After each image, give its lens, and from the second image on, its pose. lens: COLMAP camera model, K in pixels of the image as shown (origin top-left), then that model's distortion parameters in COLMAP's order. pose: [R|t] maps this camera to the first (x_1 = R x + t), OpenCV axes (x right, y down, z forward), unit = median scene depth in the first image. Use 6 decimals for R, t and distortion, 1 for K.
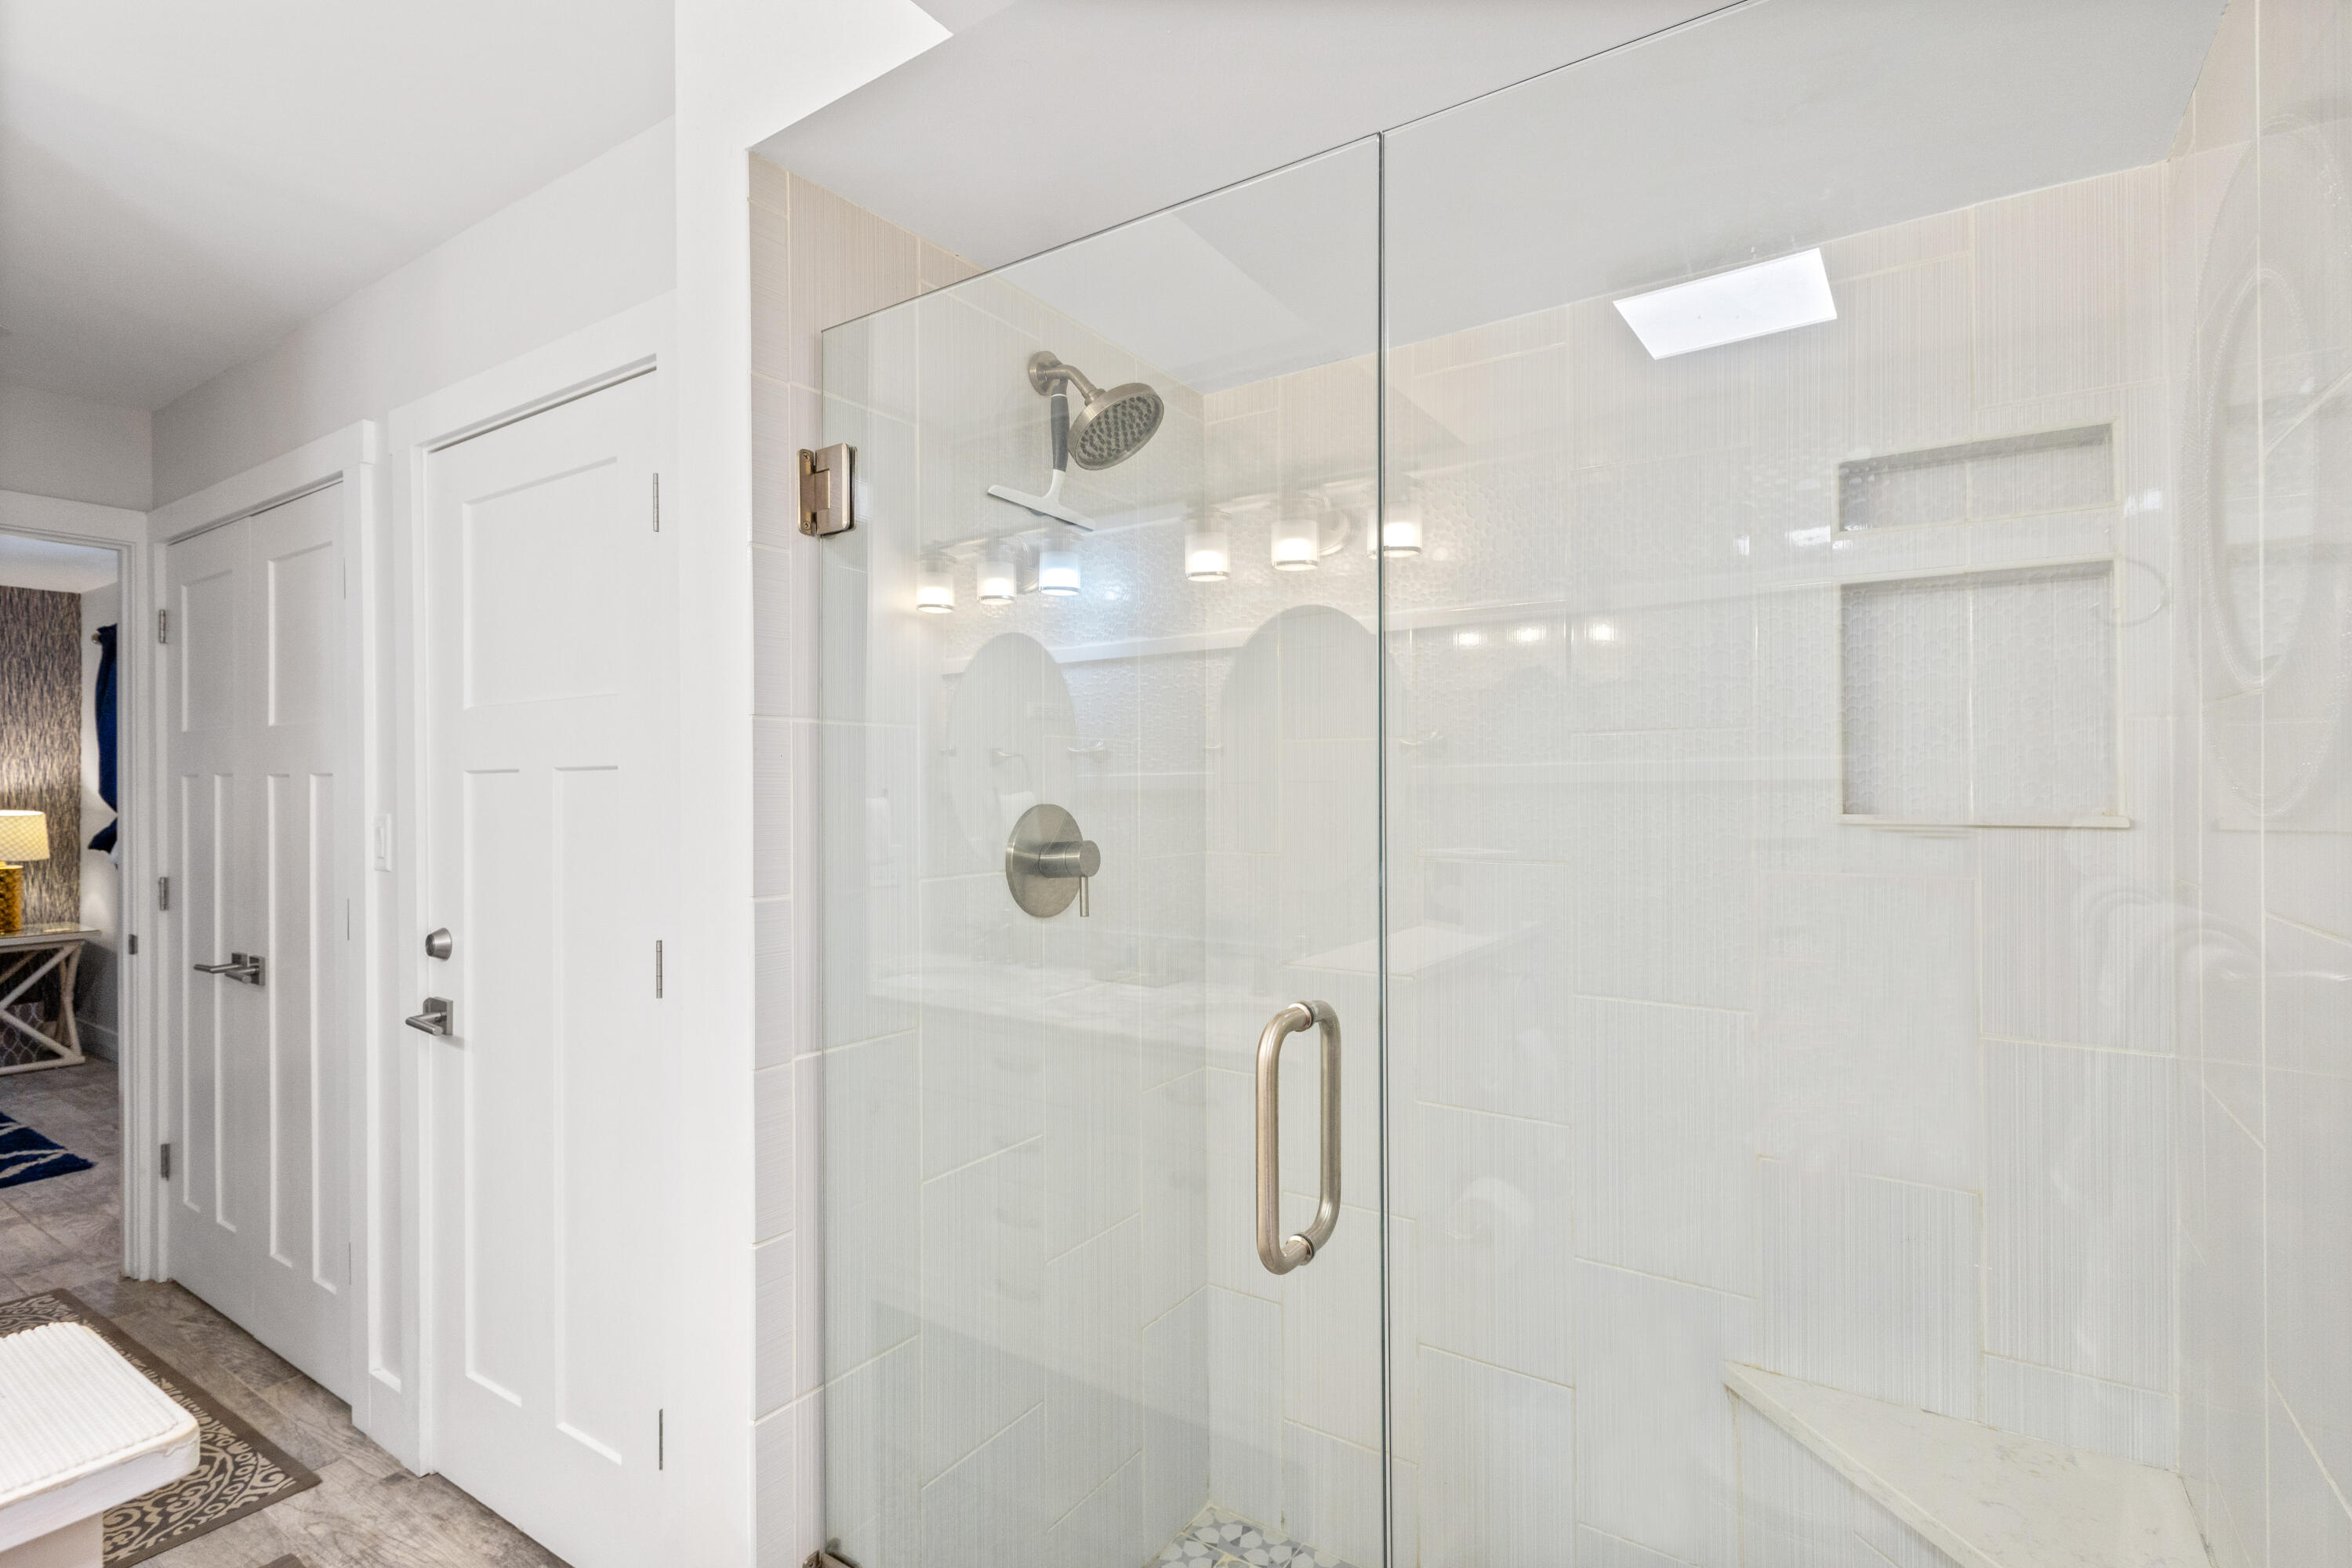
lens RADIAL K [[1131.3, 0, 1175.2], [0, 1131.3, 788.0], [0, 0, 1]] dist [0.008783, -0.003464]
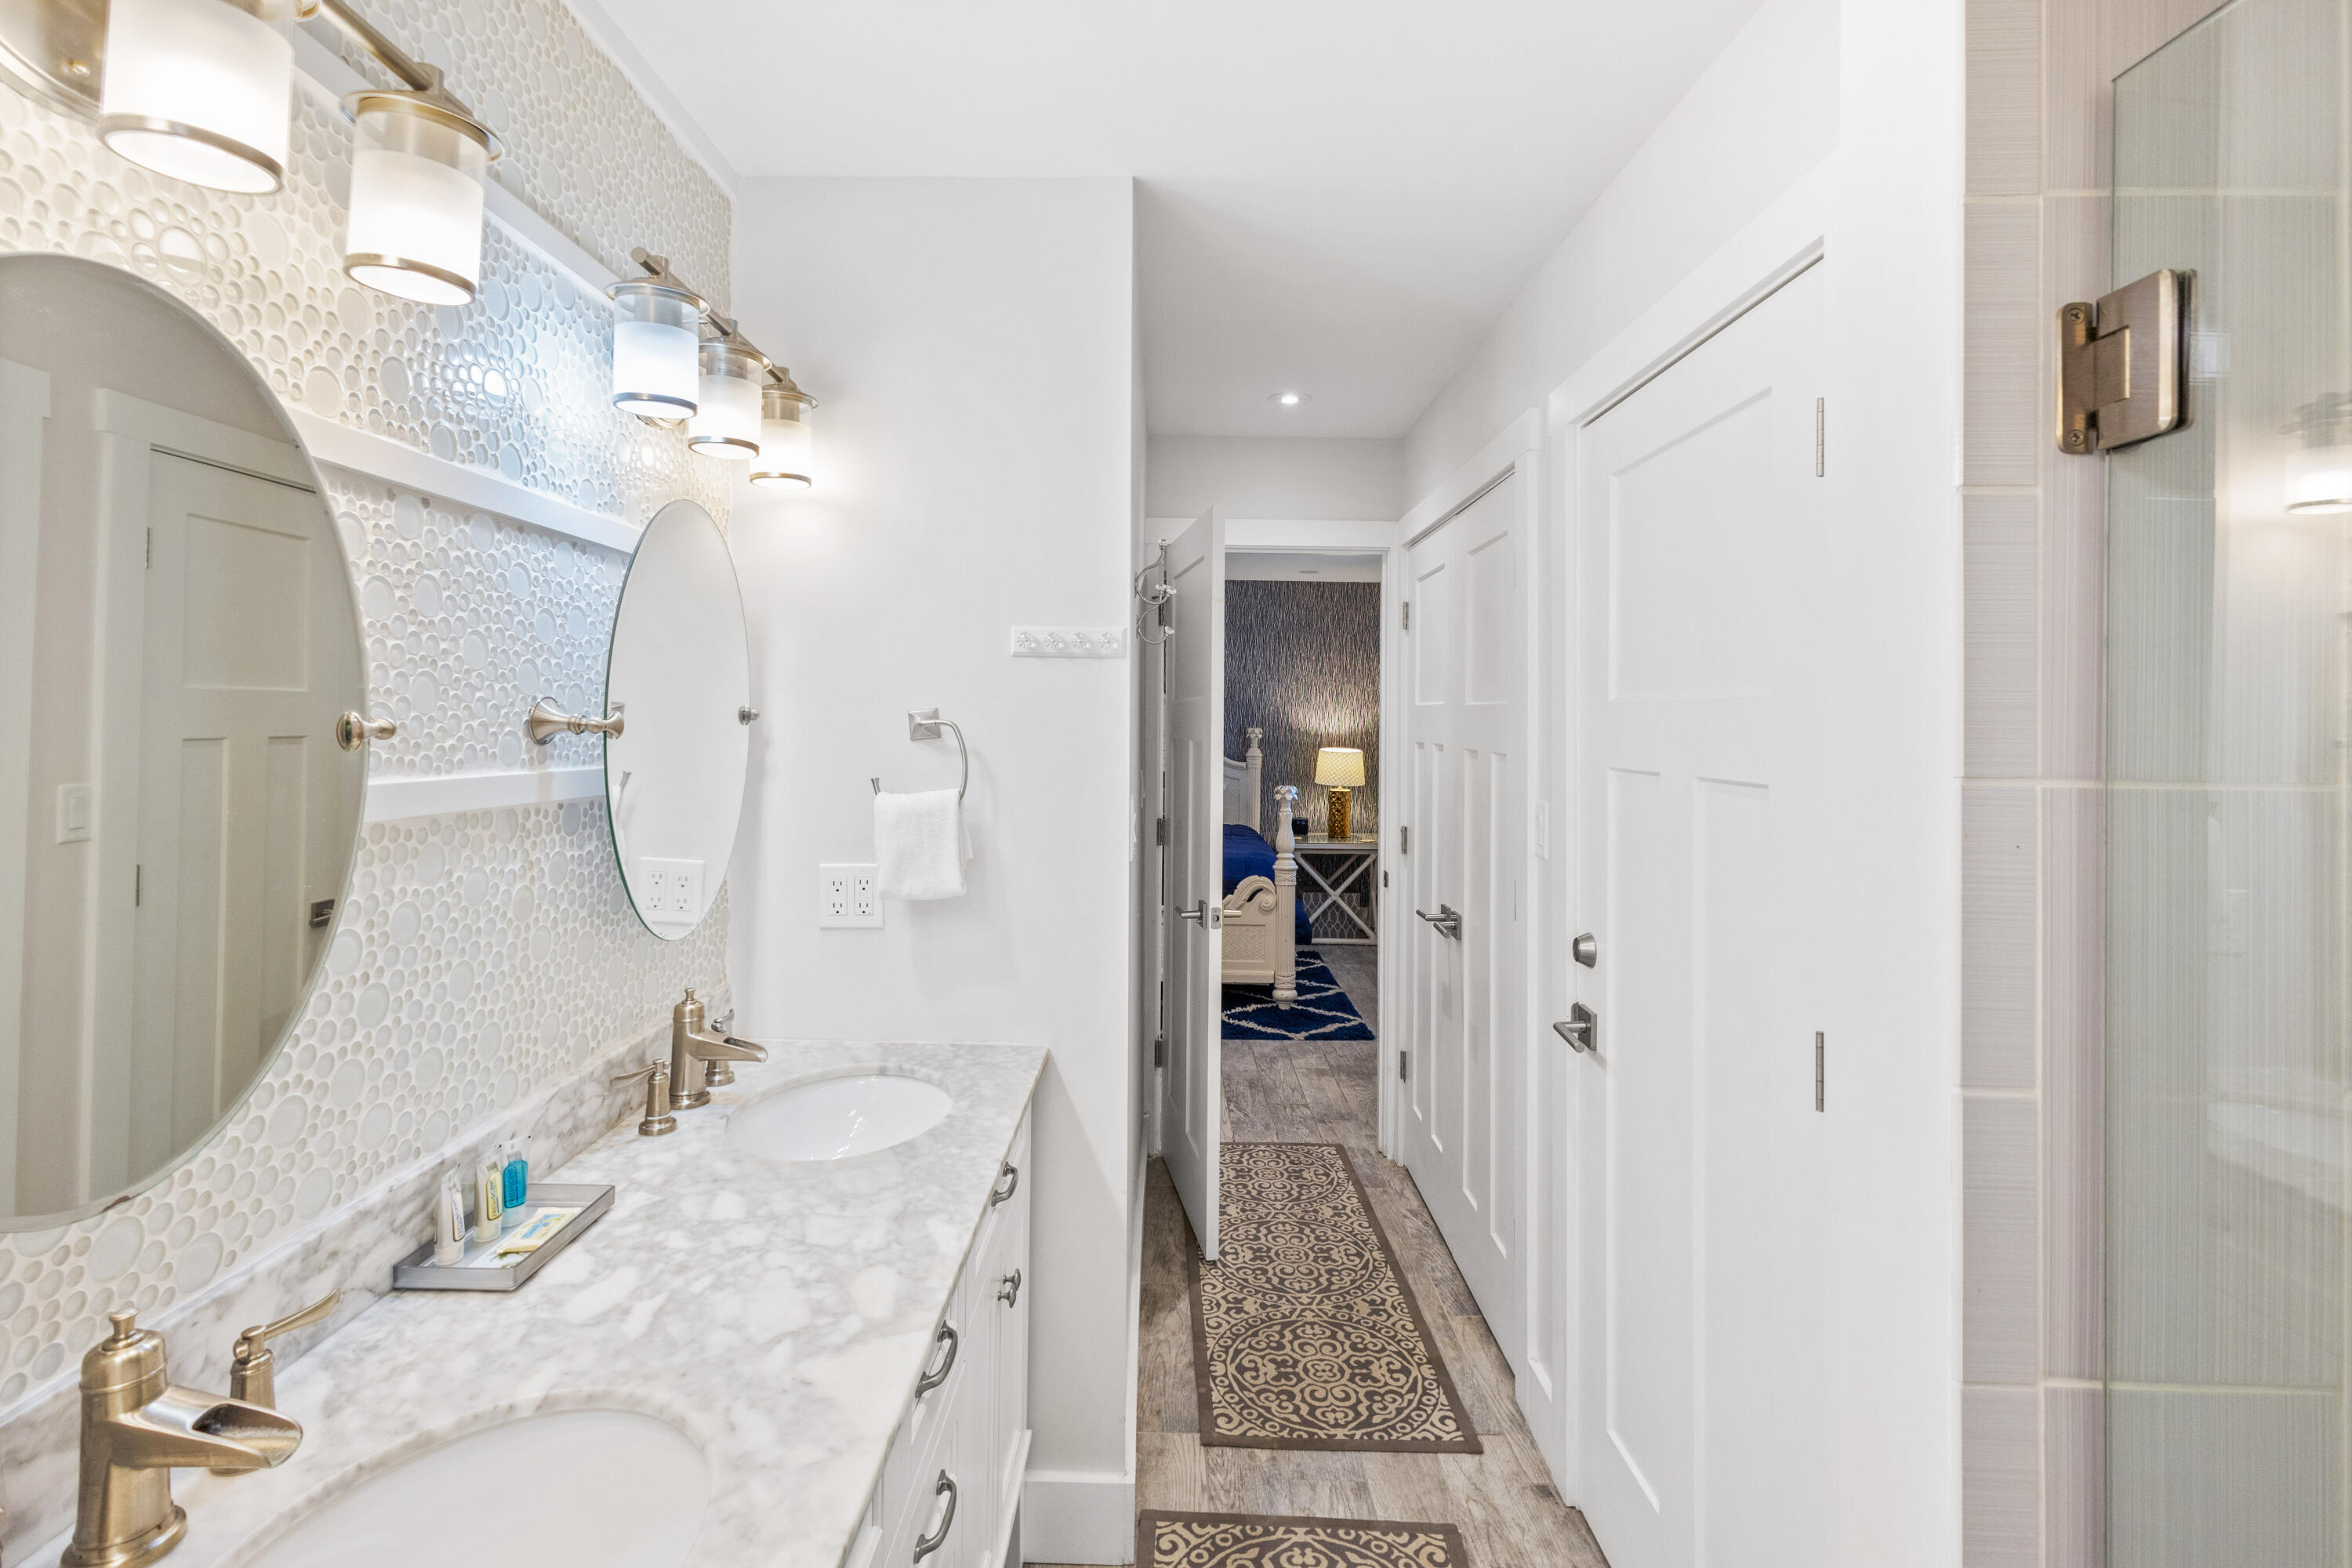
lens RADIAL K [[1131.3, 0, 1152.2], [0, 1131.3, 709.8], [0, 0, 1]] dist [0.008783, -0.003464]
pose [[0.549393, 0.002595, -0.835560, -0.063810], [-0.010527, 0.999937, -0.003816, -0.054052], [0.835498, 0.010893, 0.549386, 0.186417]]
